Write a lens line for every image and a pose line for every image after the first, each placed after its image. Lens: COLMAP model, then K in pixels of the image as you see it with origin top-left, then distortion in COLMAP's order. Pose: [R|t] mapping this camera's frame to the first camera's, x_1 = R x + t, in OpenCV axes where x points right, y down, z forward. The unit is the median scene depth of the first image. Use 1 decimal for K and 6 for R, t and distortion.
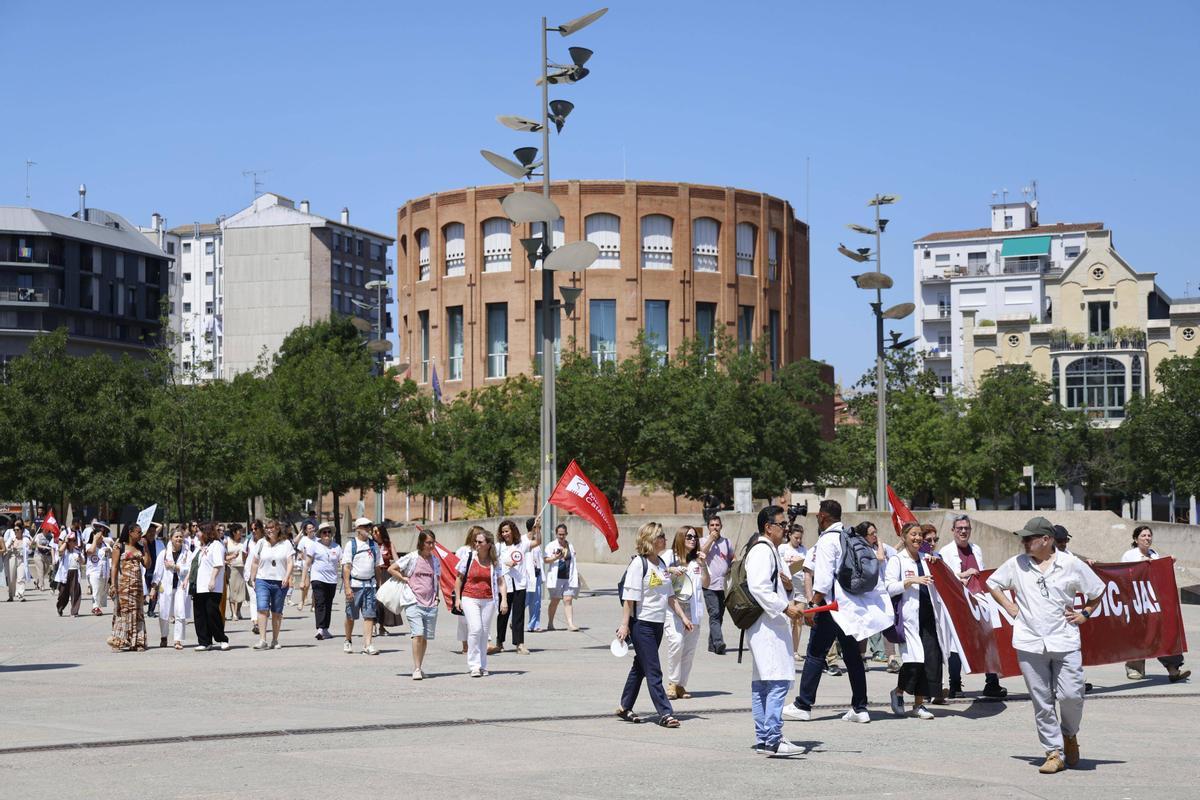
lens RADIAL K [[4356.5, 0, 600.0], [0, 4356.5, 400.0], [0, 0, 1]] dist [1.584064, 2.187879]
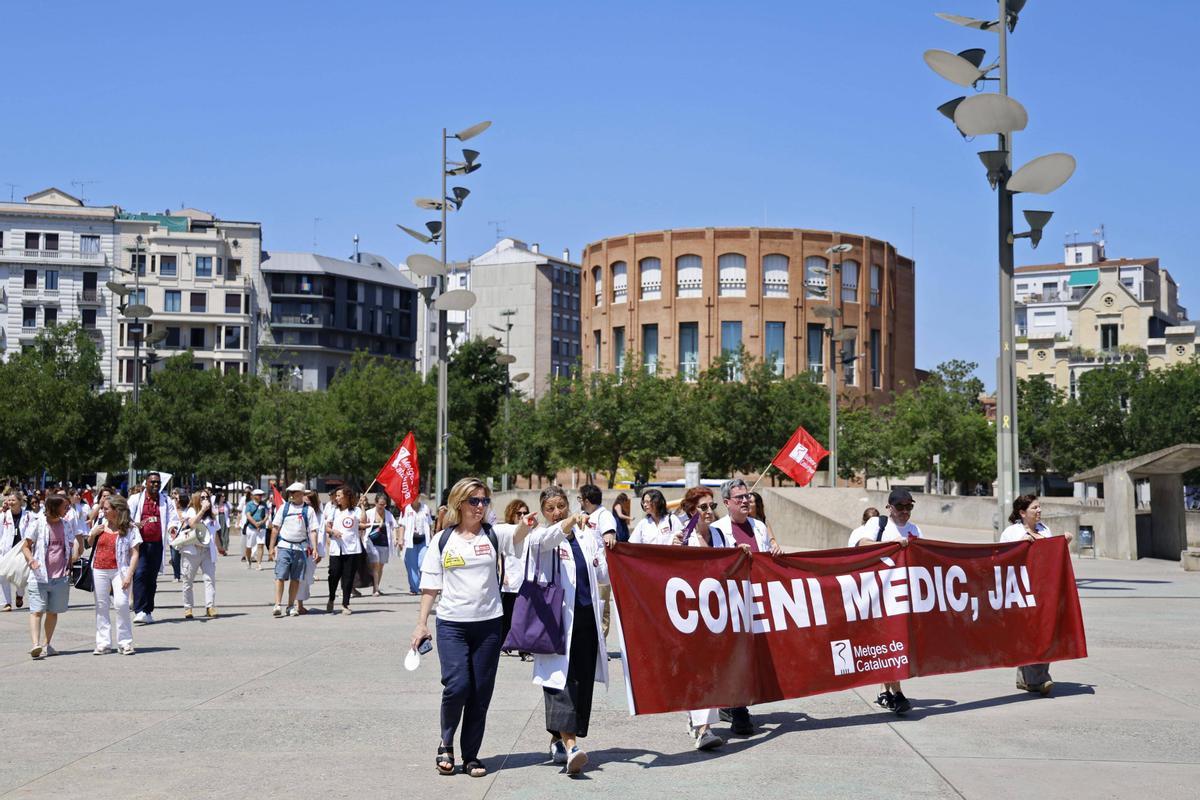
lens RADIAL K [[4356.5, 0, 600.0], [0, 4356.5, 400.0], [0, 0, 1]] dist [1.584064, 2.187879]
pose [[0.970659, 0.005296, -0.240401, 0.268276], [-0.004394, 0.999981, 0.004288, -0.005437], [0.240419, -0.003106, 0.970664, -0.240469]]
